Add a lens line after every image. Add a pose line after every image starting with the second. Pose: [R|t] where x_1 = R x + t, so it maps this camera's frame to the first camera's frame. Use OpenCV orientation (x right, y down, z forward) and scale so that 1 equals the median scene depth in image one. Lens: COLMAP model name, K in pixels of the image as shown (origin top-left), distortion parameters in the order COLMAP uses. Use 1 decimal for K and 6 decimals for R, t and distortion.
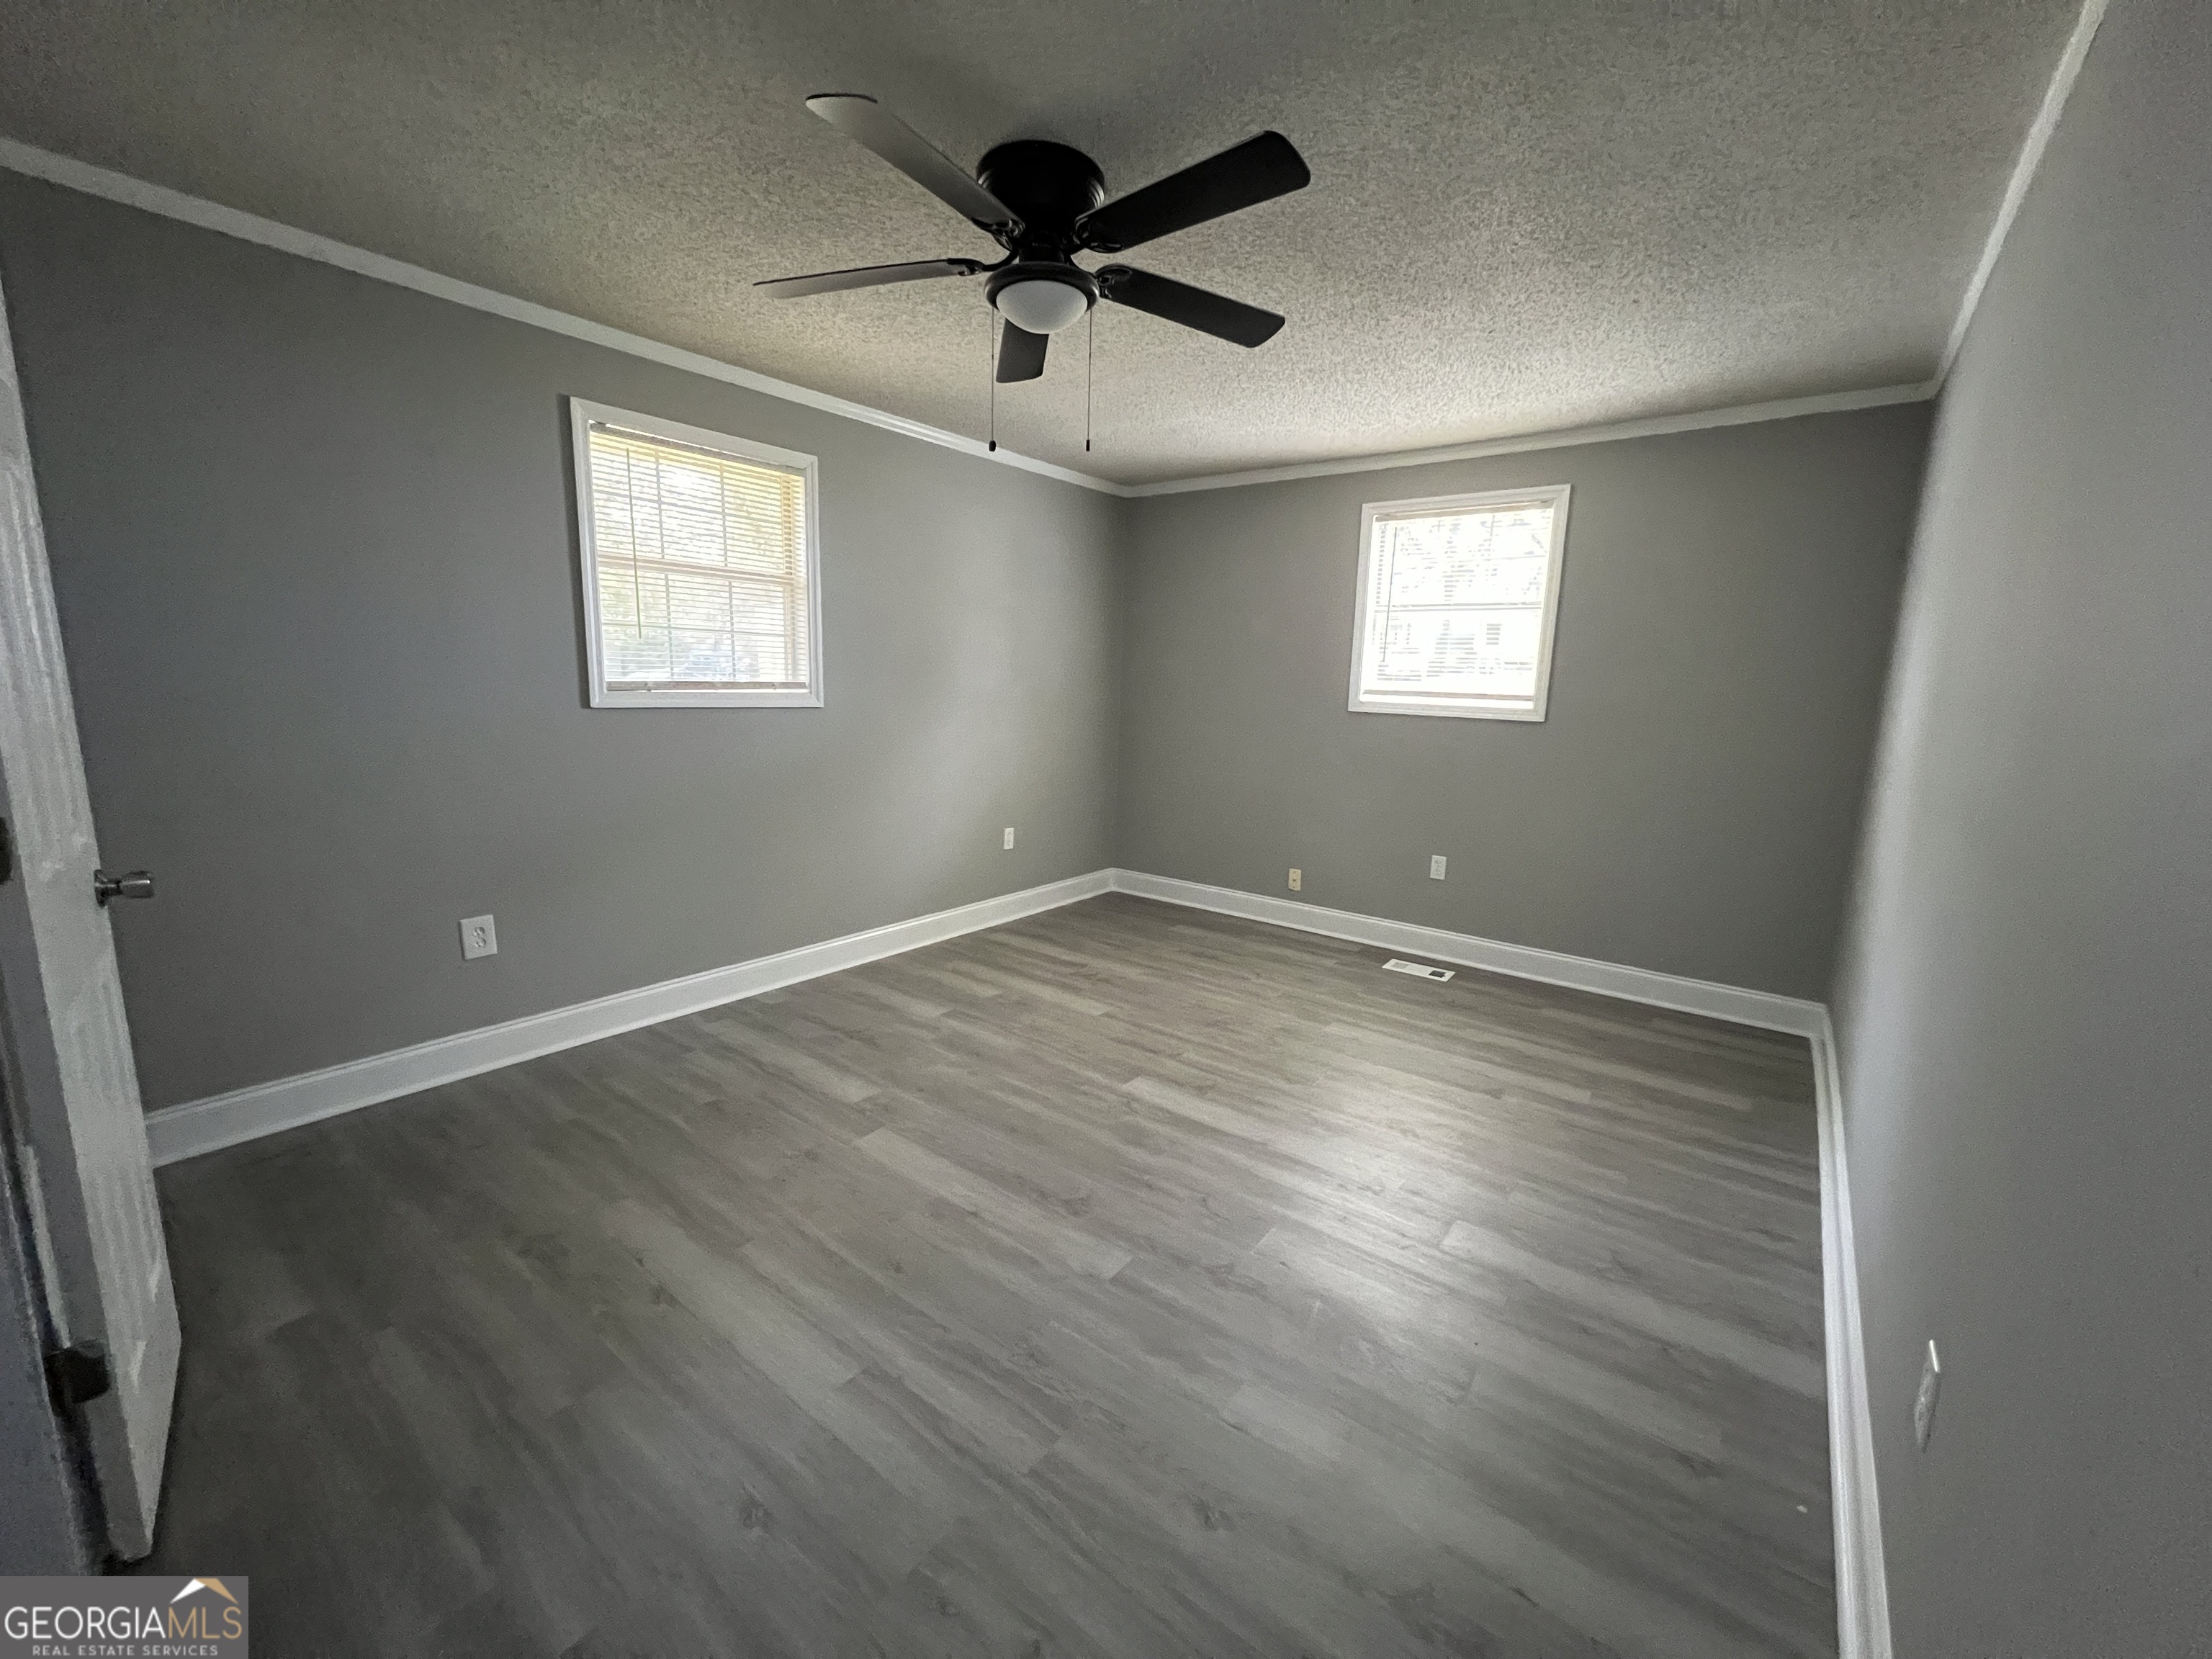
lens RADIAL K [[877.3, 0, 1106.6], [0, 877.3, 817.5], [0, 0, 1]] dist [0.000293, 0.000524]
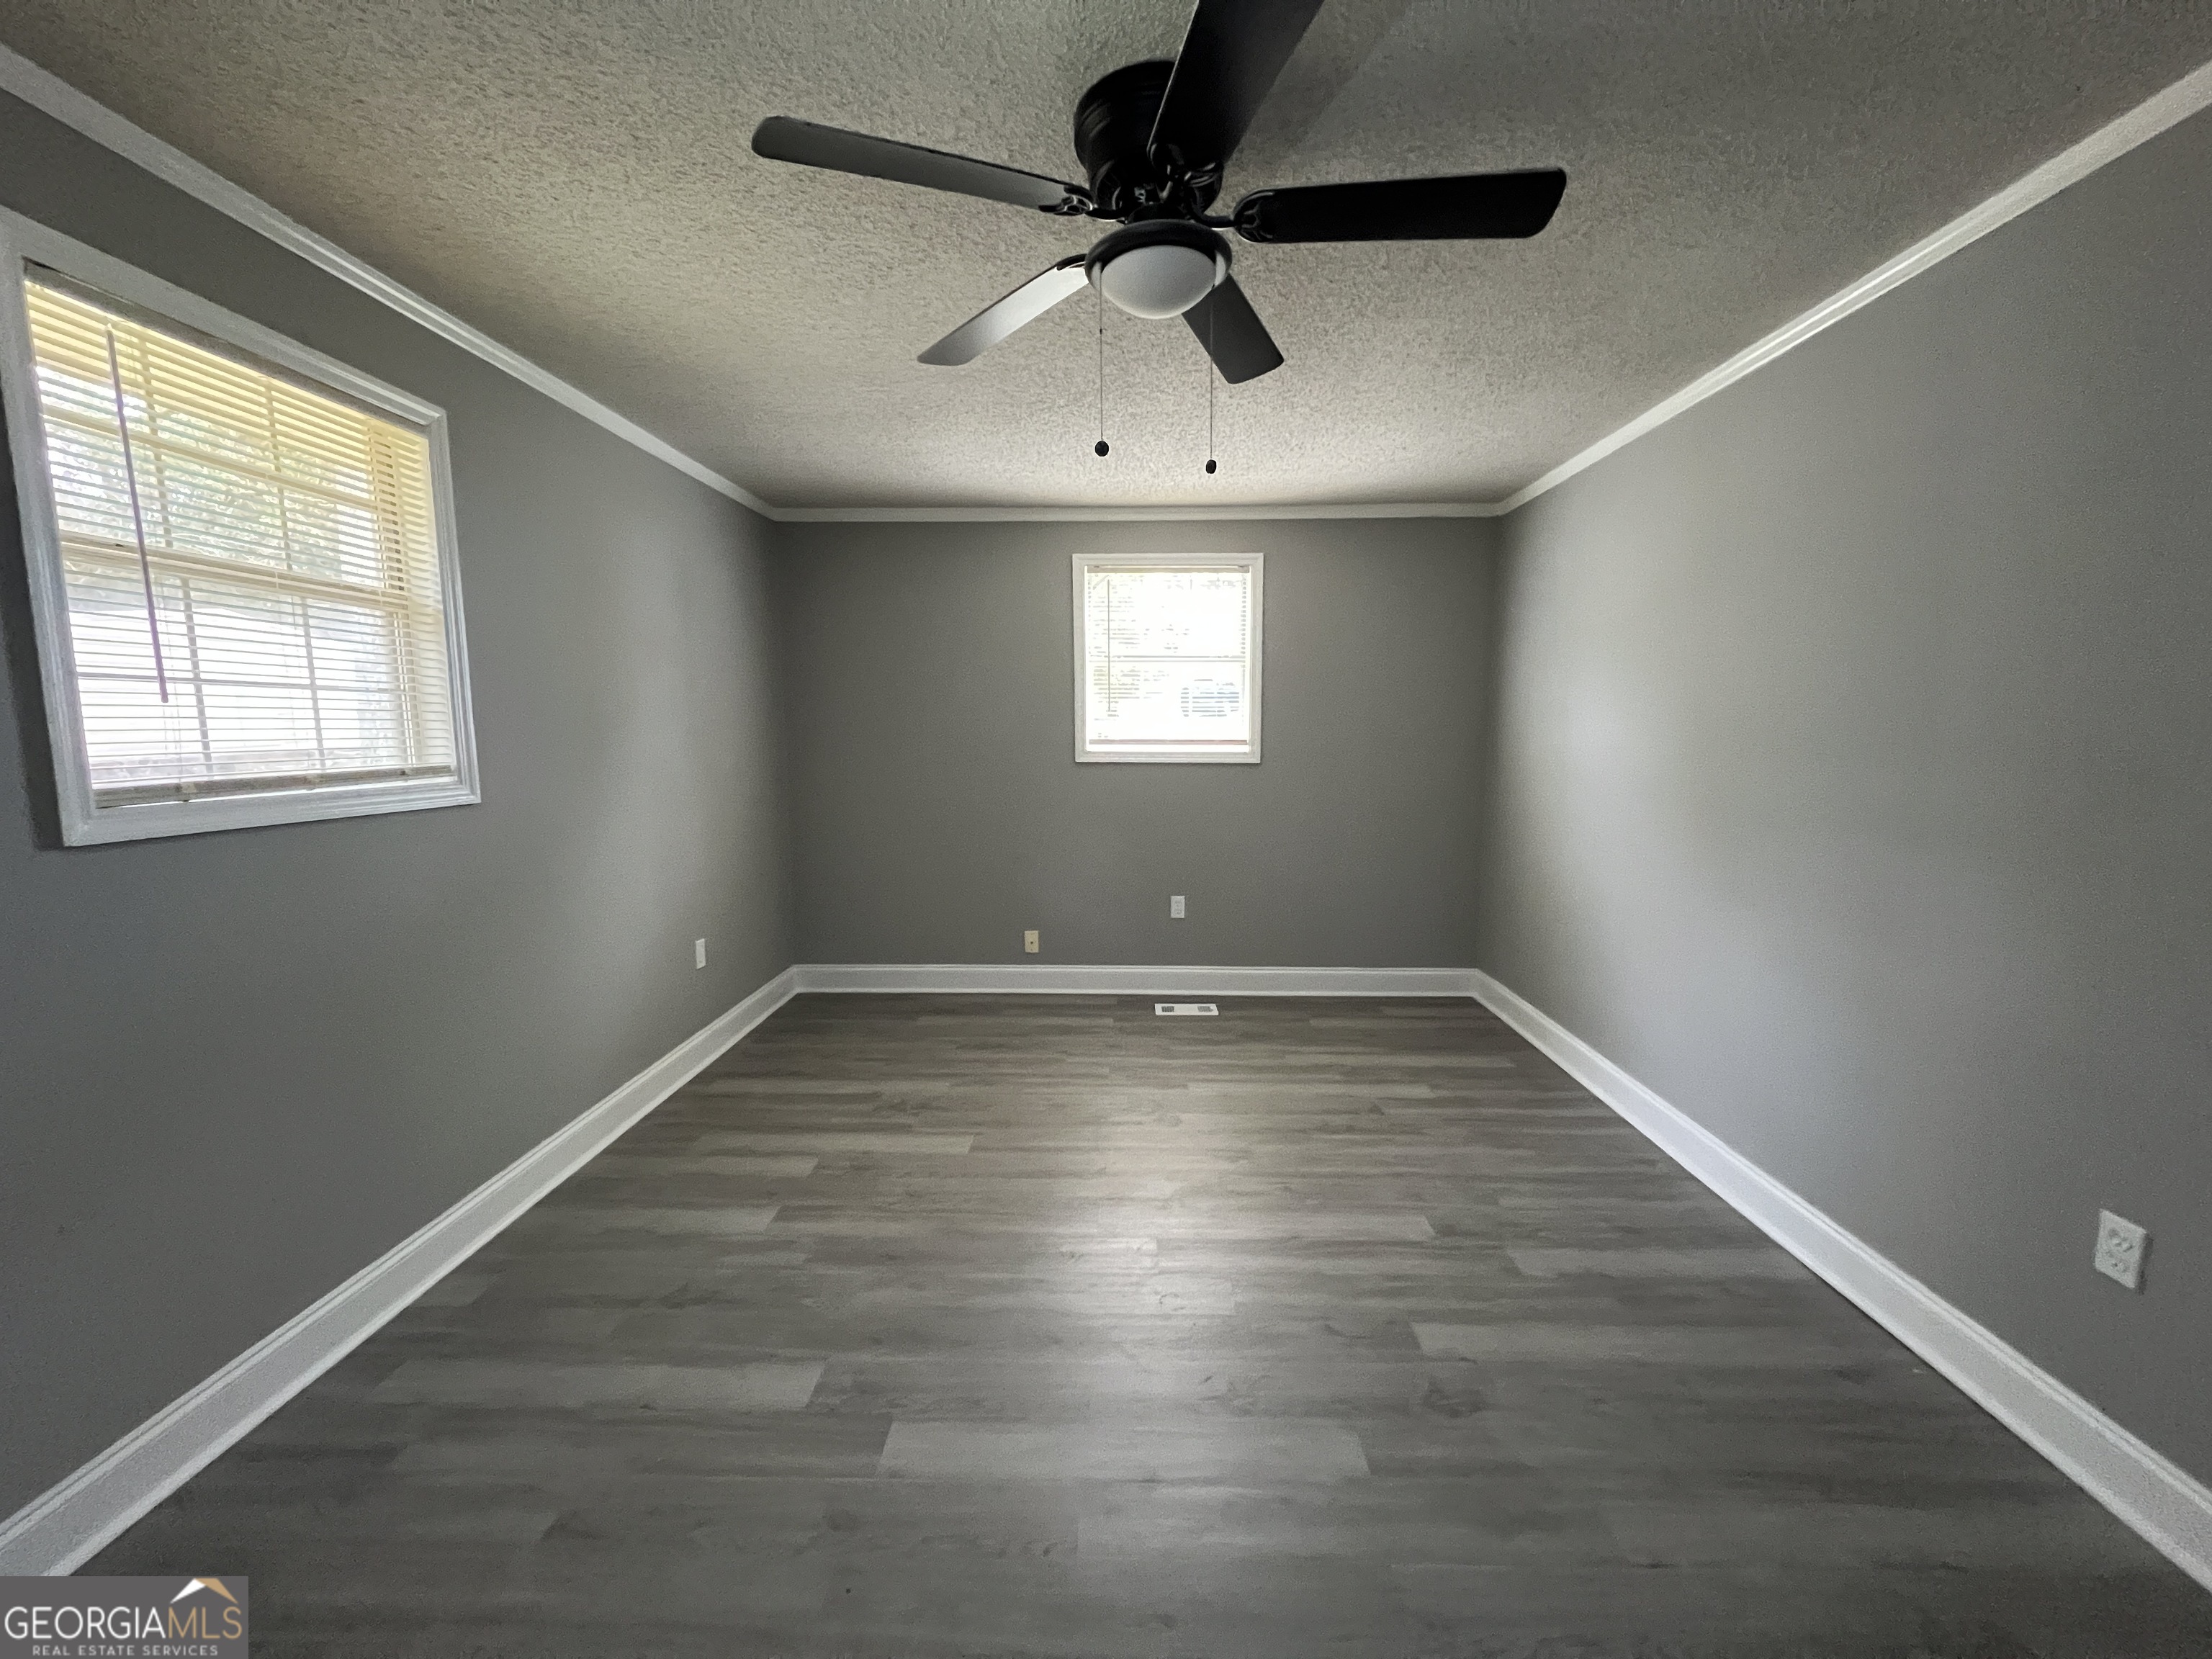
lens RADIAL K [[877.3, 0, 1111.1], [0, 877.3, 822.7], [0, 0, 1]] dist [0.000293, 0.000524]
pose [[0.808125, -0.094028, 0.581457, -0.312931], [0.116823, 0.993151, -0.001762, -0.055301], [-0.577309, 0.069352, 0.813575, 0.215793]]
